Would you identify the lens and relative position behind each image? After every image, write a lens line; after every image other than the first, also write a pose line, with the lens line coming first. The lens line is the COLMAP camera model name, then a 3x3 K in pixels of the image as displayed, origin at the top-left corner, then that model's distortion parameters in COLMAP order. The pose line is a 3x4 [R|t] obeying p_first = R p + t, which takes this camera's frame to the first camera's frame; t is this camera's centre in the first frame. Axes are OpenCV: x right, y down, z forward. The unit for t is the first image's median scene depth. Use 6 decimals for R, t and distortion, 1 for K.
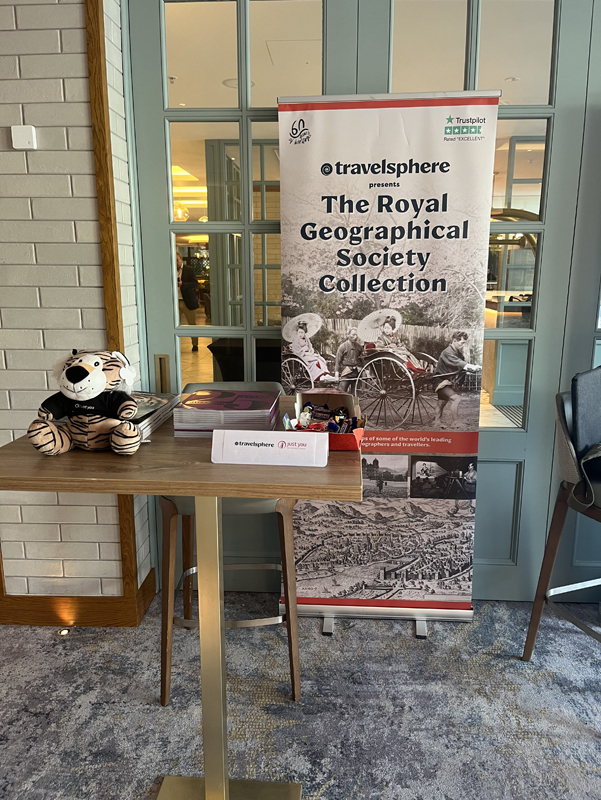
lens RADIAL K [[596.6, 0, 298.2], [0, 596.6, 397.9], [0, 0, 1]] dist [0.041591, -0.019509]
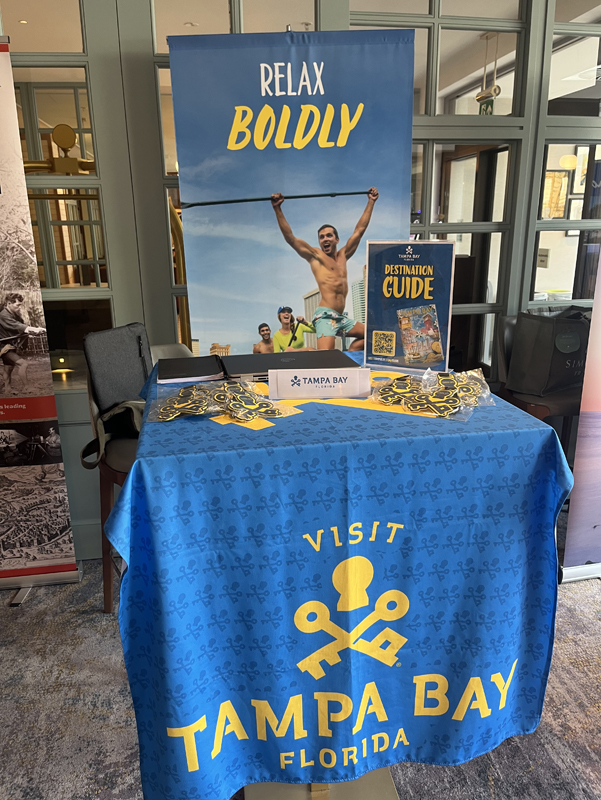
lens RADIAL K [[596.6, 0, 296.9], [0, 596.6, 398.8], [0, 0, 1]] dist [0.041591, -0.019509]
pose [[0.983037, -0.073840, 0.167884, 0.520108], [0.062318, 0.995390, 0.072903, 0.015222], [-0.172493, -0.061204, 0.983107, -0.040596]]
